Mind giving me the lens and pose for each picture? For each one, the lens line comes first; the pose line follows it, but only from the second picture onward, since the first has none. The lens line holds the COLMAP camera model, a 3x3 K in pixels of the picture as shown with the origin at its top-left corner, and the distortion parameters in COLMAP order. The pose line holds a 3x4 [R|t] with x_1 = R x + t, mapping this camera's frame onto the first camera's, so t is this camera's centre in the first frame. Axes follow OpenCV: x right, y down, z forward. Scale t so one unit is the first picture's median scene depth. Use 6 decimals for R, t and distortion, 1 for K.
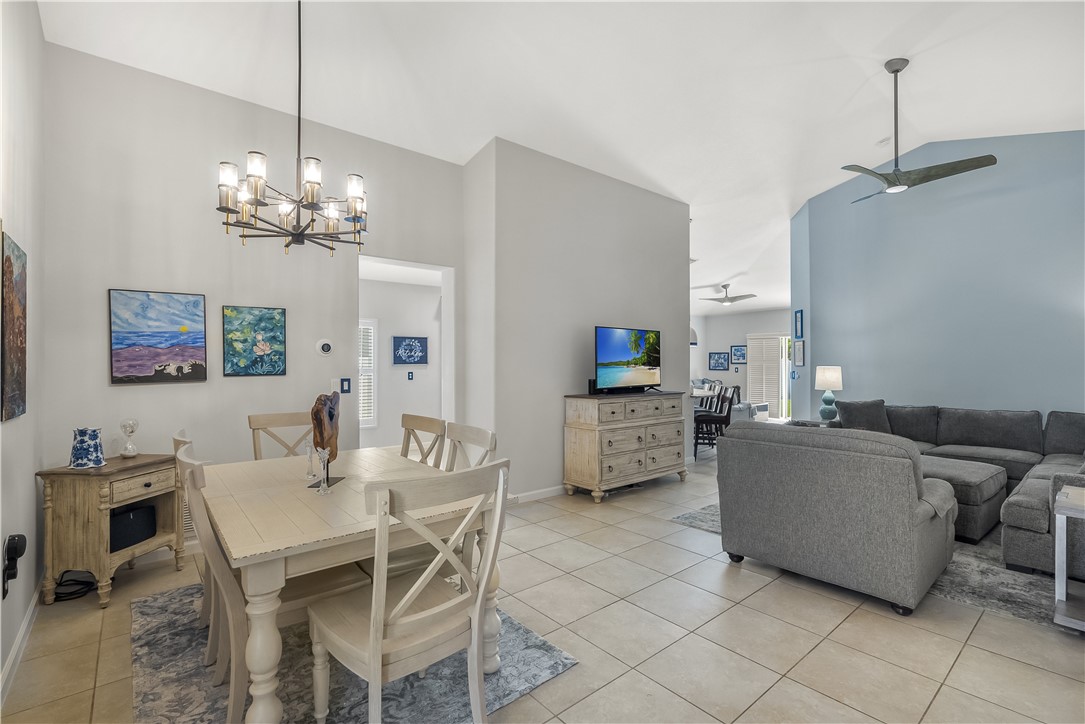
lens RADIAL K [[496.8, 0, 542.5], [0, 496.8, 362.0], [0, 0, 1]] dist [-0.002830, 0.000639]
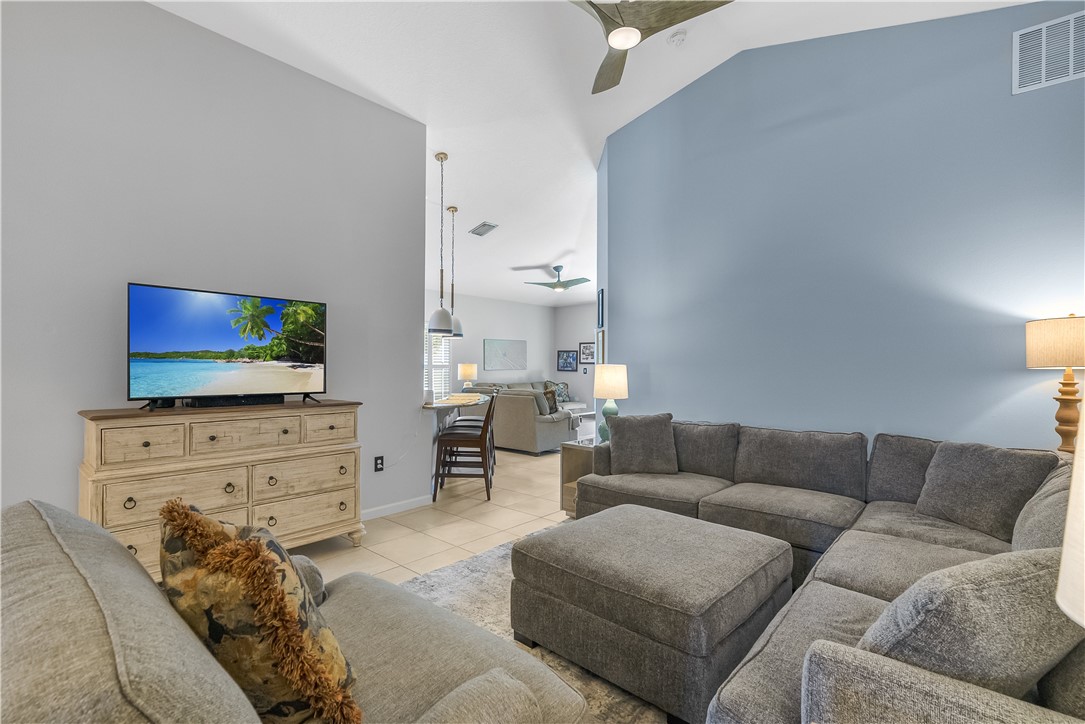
lens RADIAL K [[496.8, 0, 542.5], [0, 496.8, 362.0], [0, 0, 1]] dist [-0.002830, 0.000639]
pose [[0.989656, 0.010728, 0.143062, 0.426562], [-0.010372, 0.999941, -0.003230, 0.009031], [-0.143088, 0.001713, 0.989708, 0.357885]]
